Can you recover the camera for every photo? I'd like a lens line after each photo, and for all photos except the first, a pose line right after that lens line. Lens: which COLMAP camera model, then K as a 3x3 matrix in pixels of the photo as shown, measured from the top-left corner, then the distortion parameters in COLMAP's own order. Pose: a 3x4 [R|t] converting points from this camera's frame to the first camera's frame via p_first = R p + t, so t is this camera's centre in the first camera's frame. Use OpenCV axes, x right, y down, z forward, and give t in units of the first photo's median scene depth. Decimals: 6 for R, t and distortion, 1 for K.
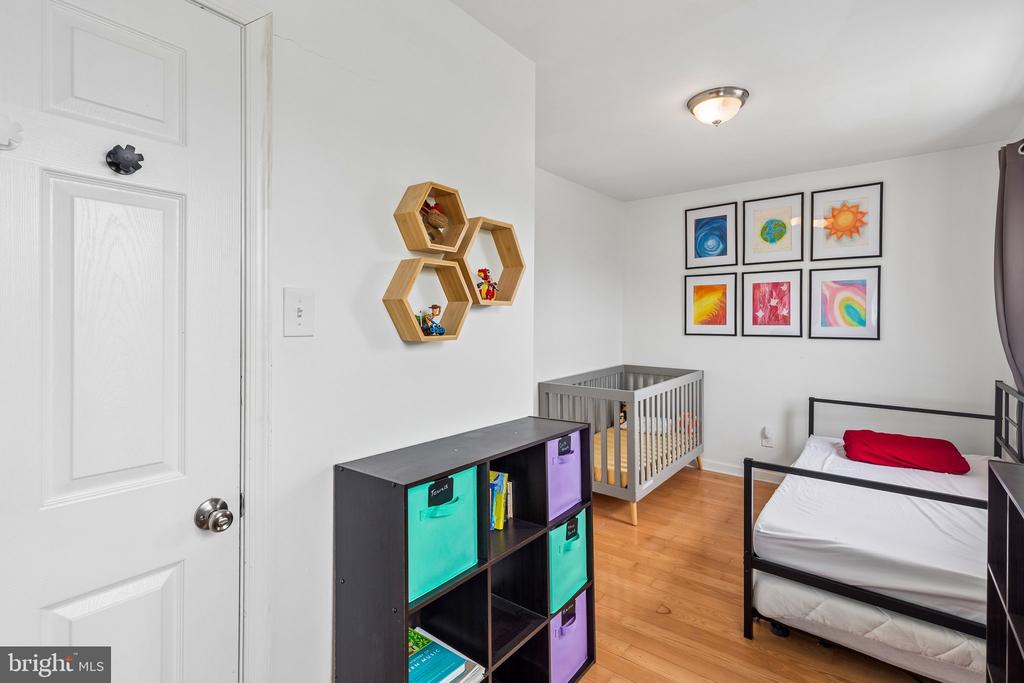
lens RADIAL K [[468.3, 0, 514.7], [0, 468.3, 324.2], [0, 0, 1]] dist [0.008449, 0.000500]
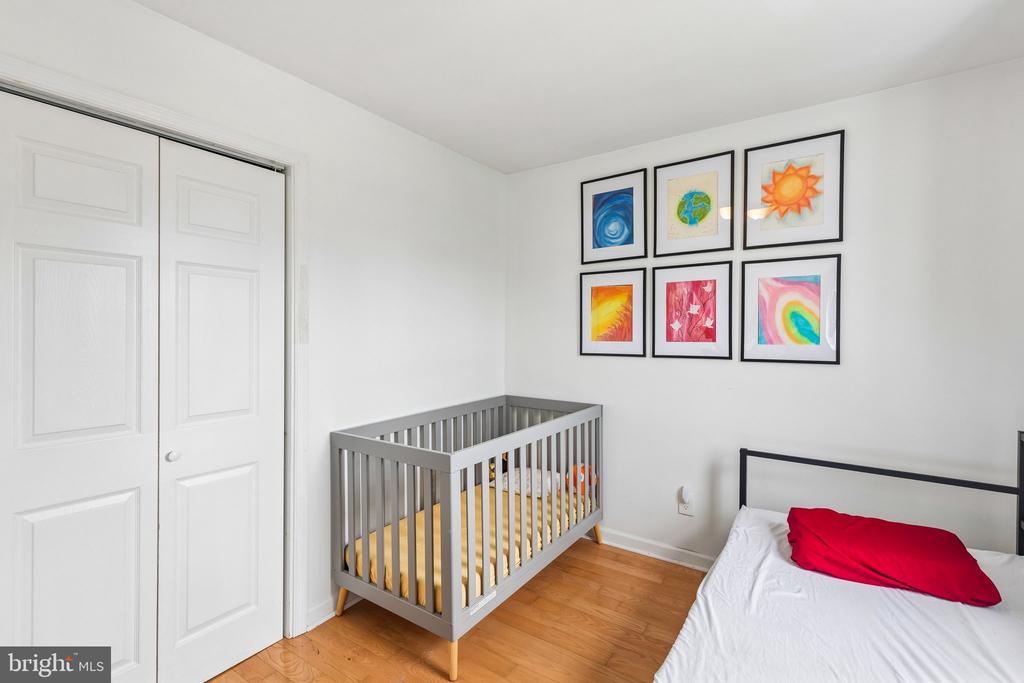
lens RADIAL K [[468.3, 0, 511.5], [0, 468.3, 338.6], [0, 0, 1]] dist [0.008449, 0.000500]
pose [[0.997345, 0.002302, 0.072788, 0.232181], [-0.002053, 0.999992, -0.003503, -0.000030], [-0.072796, 0.003344, 0.997341, 0.326392]]
